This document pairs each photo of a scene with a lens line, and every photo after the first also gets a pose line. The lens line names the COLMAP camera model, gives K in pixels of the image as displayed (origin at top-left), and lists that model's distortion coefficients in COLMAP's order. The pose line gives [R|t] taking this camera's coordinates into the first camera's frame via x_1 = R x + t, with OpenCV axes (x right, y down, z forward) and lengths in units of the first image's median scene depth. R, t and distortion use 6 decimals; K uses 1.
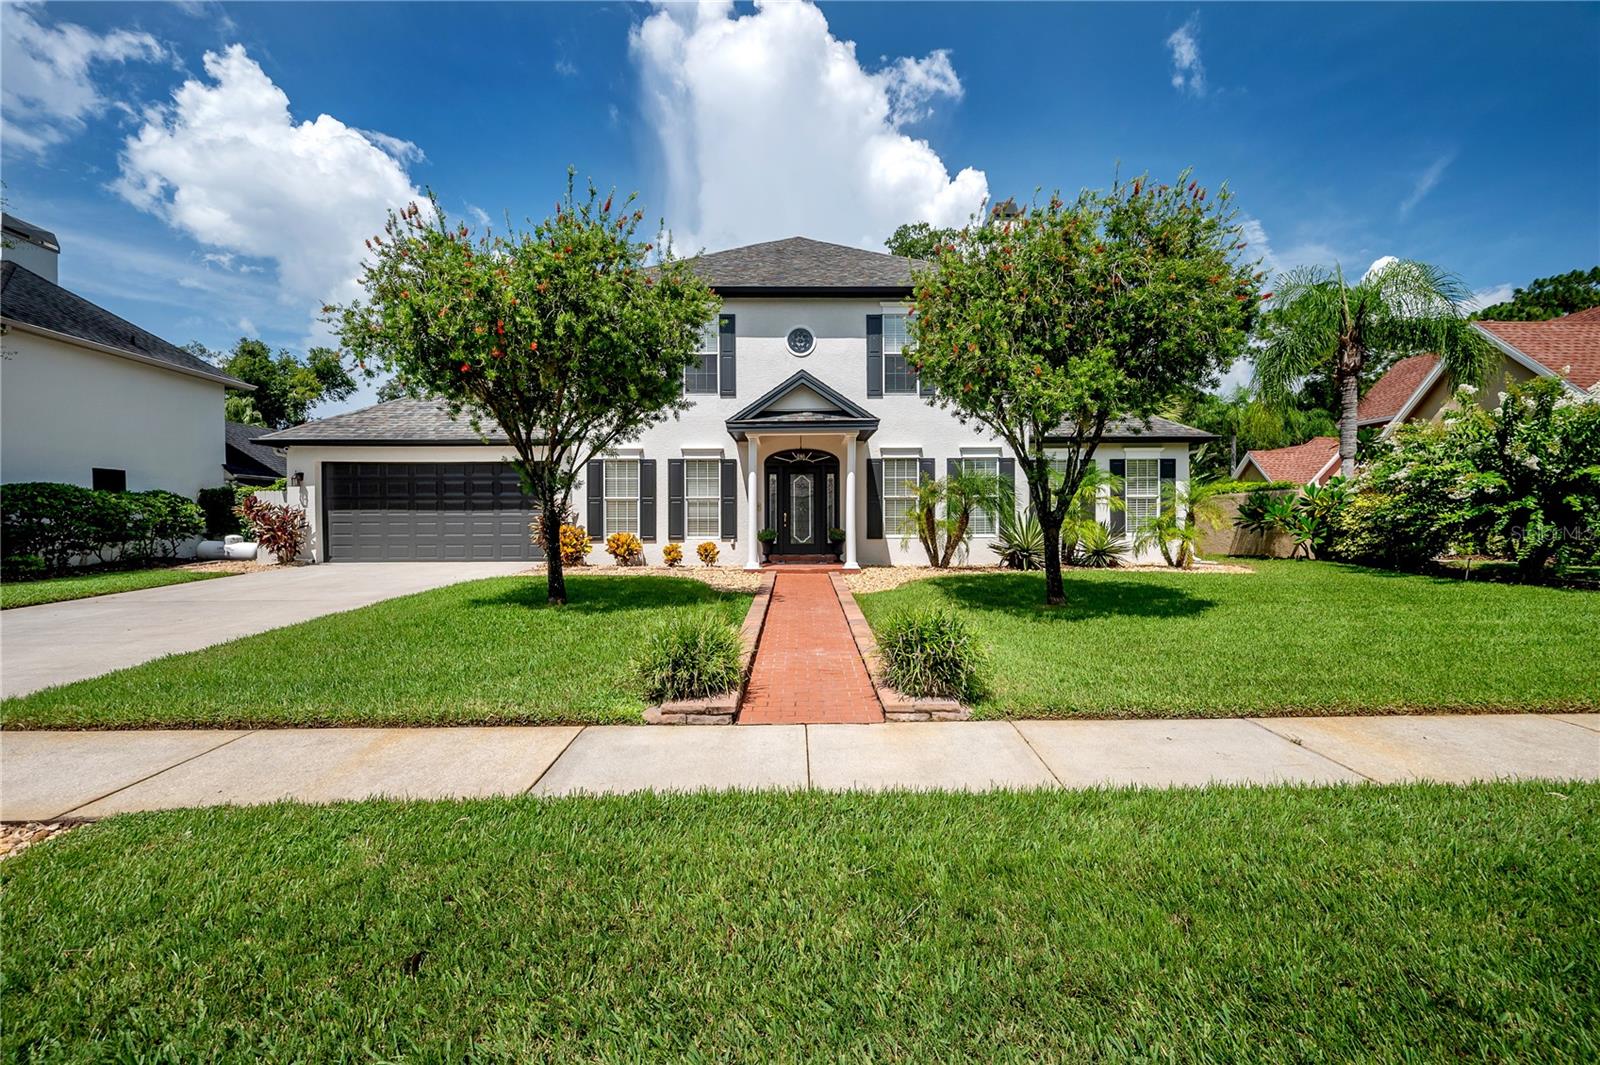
lens RADIAL K [[598.2, 0, 800.0], [0, 598.2, 532.5], [0, 0, 1]] dist [0.001014, 0.000029]
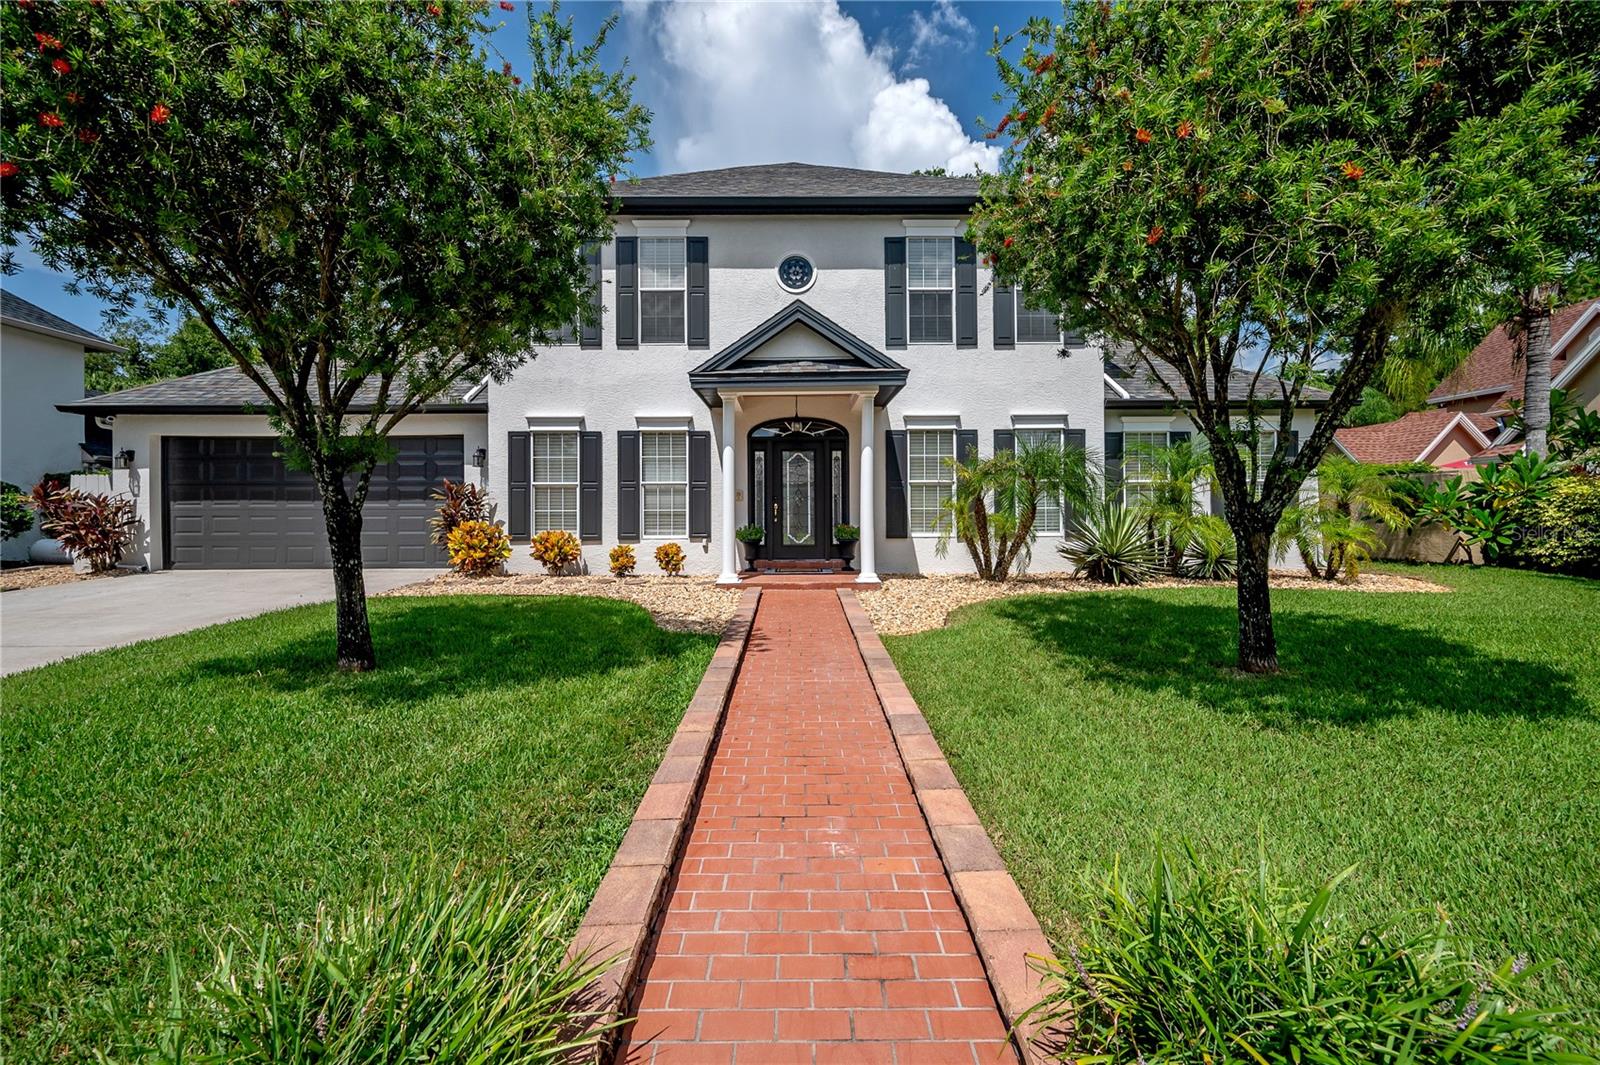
lens RADIAL K [[536.6, 0, 803.9], [0, 536.6, 512.6], [0, 0, 1]] dist [-0.001391, -0.000095]
pose [[0.999927, -0.001273, 0.012051, 0.002222], [0.001428, 0.999917, -0.012837, -0.012979], [-0.012033, 0.012853, 0.999845, 0.340014]]
